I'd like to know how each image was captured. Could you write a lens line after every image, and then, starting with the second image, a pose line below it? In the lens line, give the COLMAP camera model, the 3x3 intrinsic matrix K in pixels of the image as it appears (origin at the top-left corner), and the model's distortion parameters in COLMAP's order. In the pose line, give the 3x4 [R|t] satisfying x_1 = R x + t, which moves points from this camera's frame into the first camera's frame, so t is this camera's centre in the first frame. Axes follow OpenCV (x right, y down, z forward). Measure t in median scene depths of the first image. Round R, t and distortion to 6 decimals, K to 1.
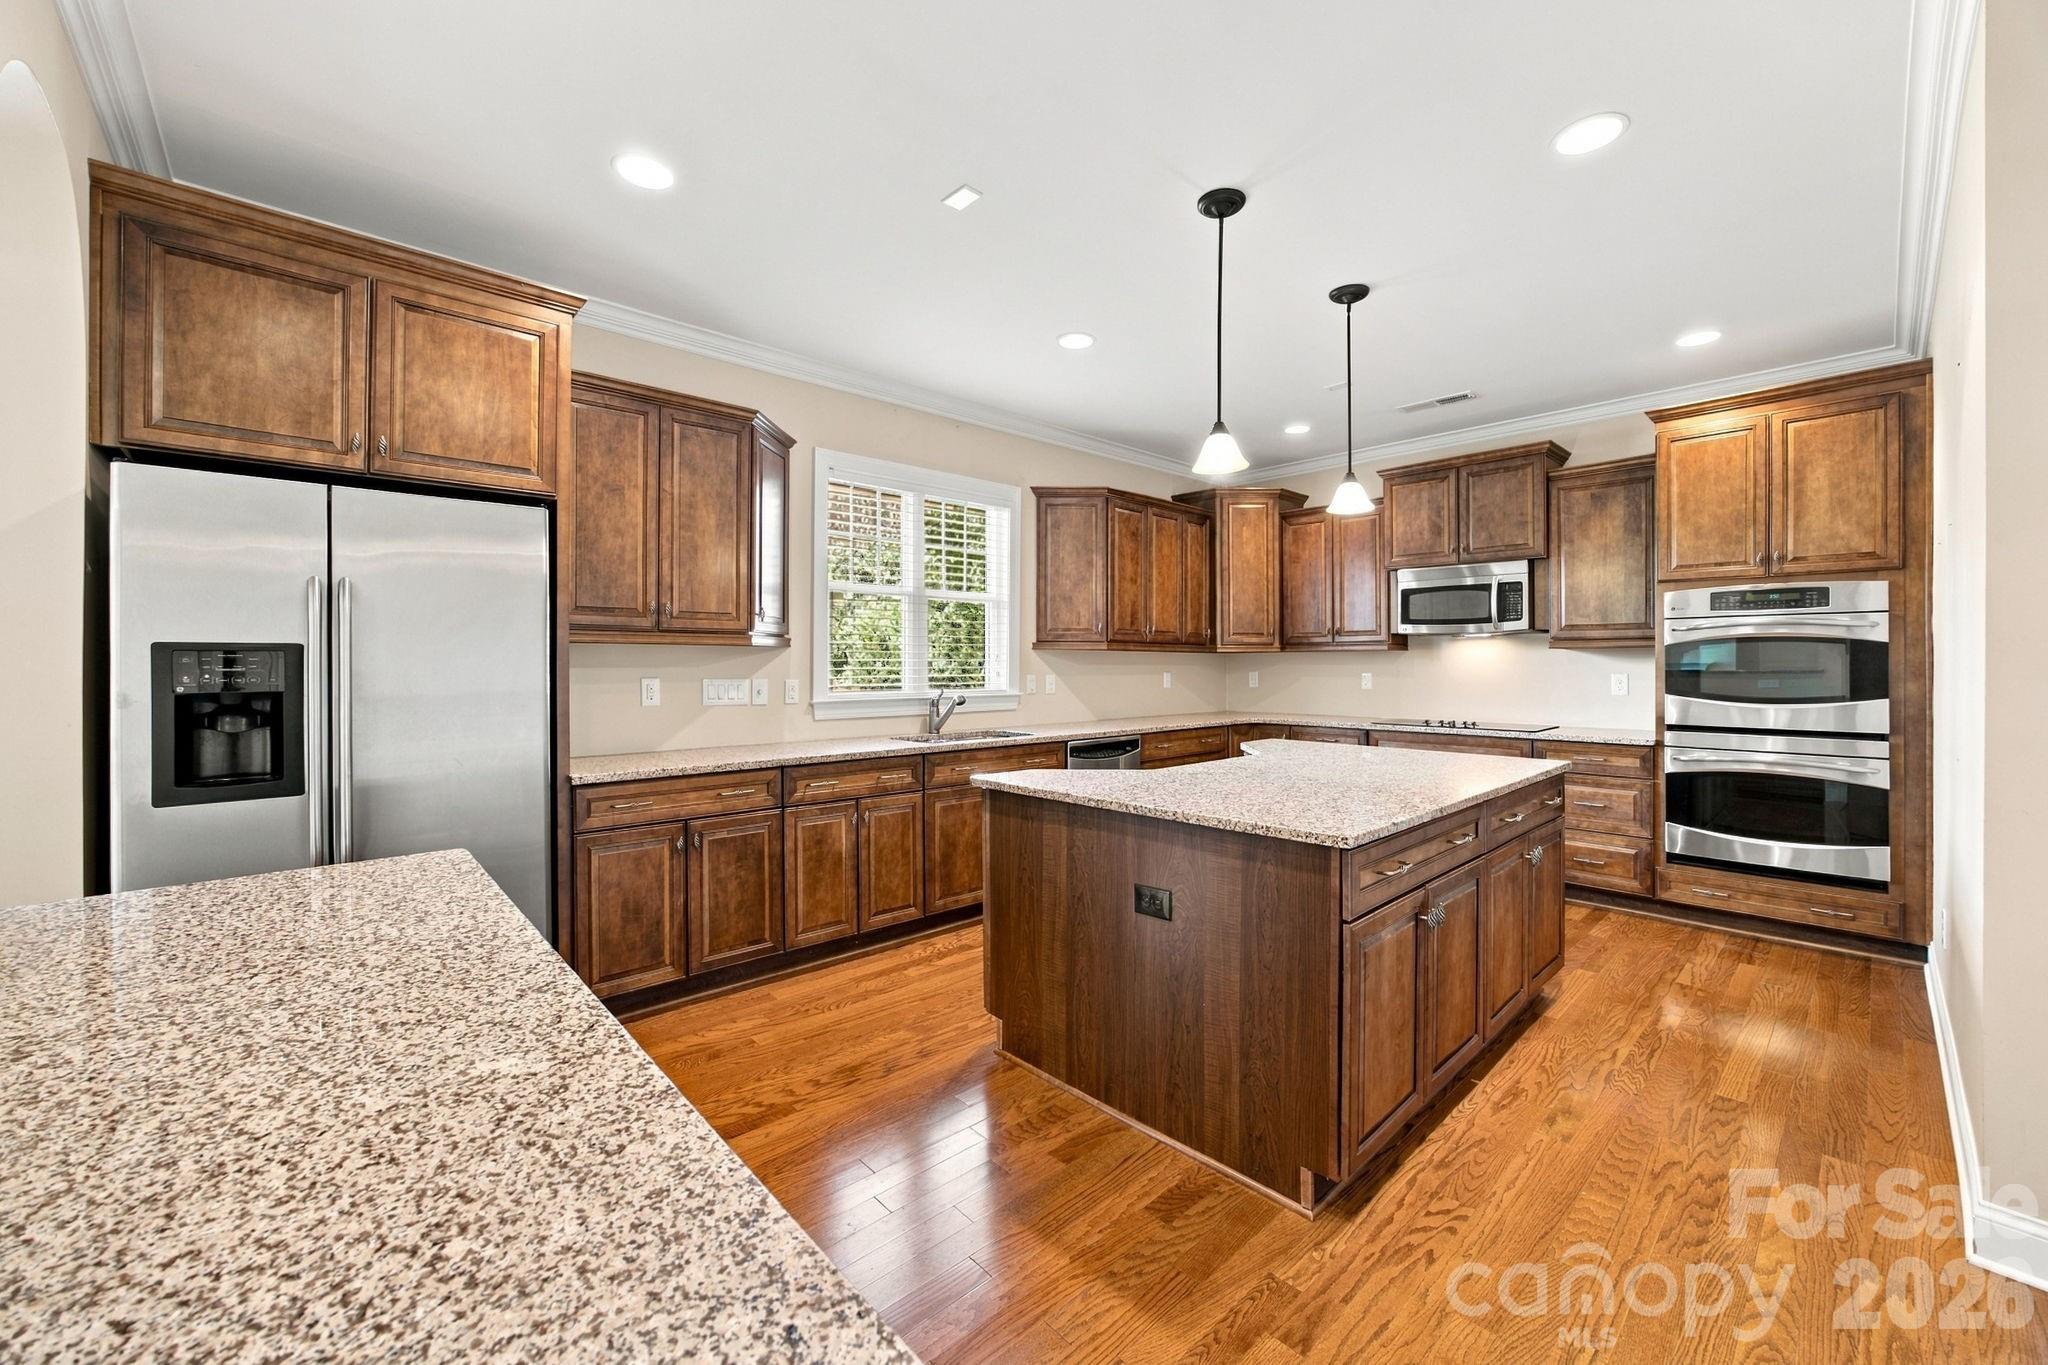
lens RADIAL K [[813.2, 0, 1021.4], [0, 813.2, 672.3], [0, 0, 1]] dist [-0.009978, 0.000169]
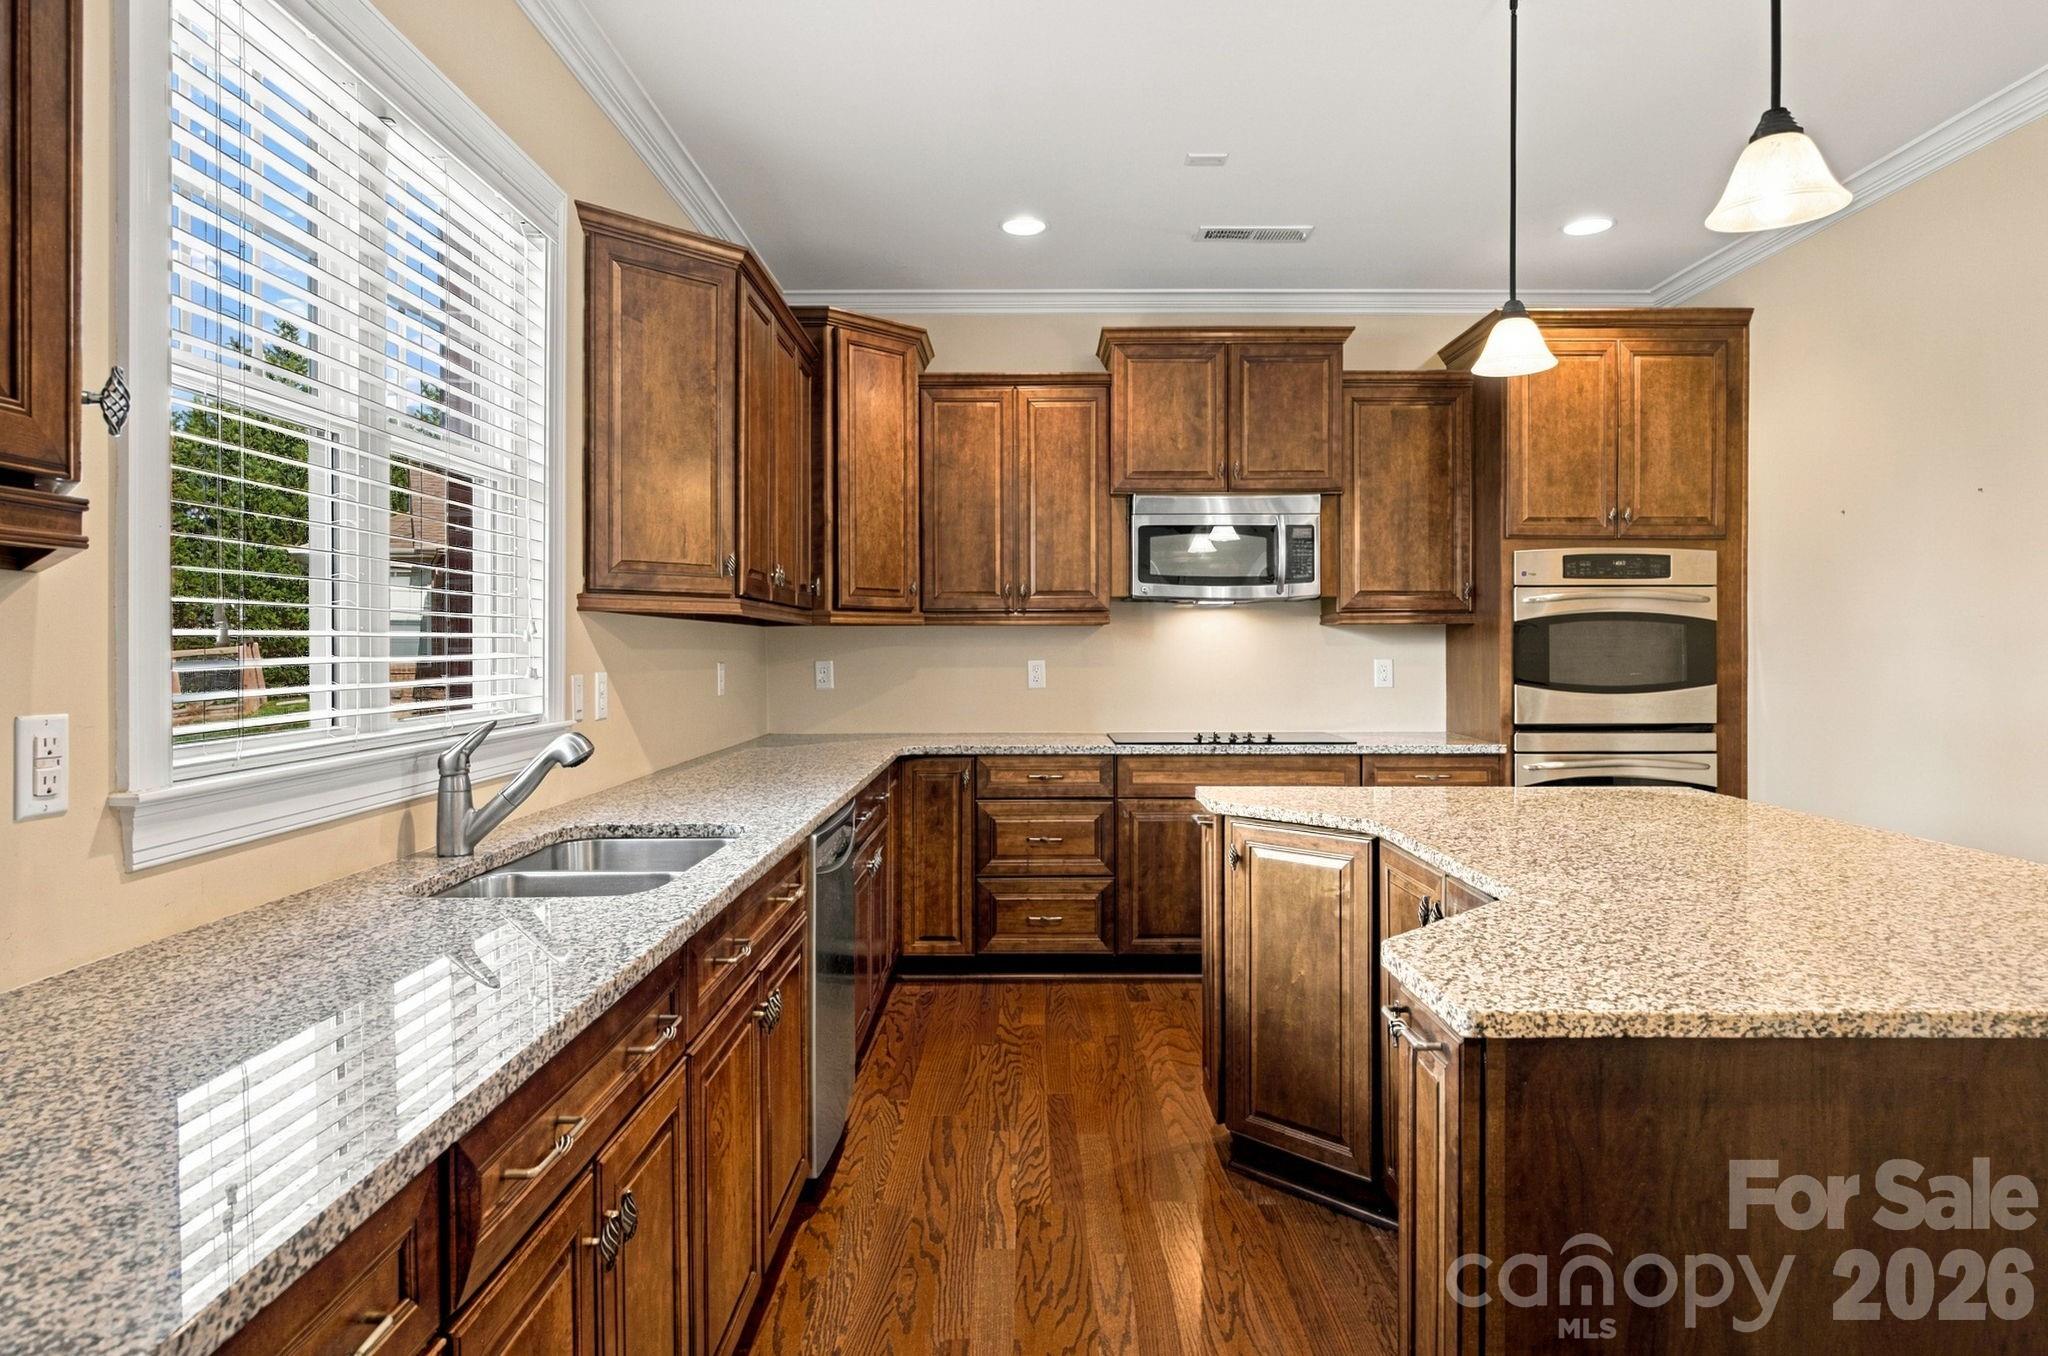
lens RADIAL K [[1223.4, 0, 1023.3], [0, 1223.4, 658.3], [0, 0, 1]] dist [0.001057, 0.000527]
pose [[0.670159, -0.008856, 0.742165, -0.316893], [0.009025, 0.999952, 0.003783, -0.005630], [-0.742163, 0.004163, 0.670207, 0.481996]]
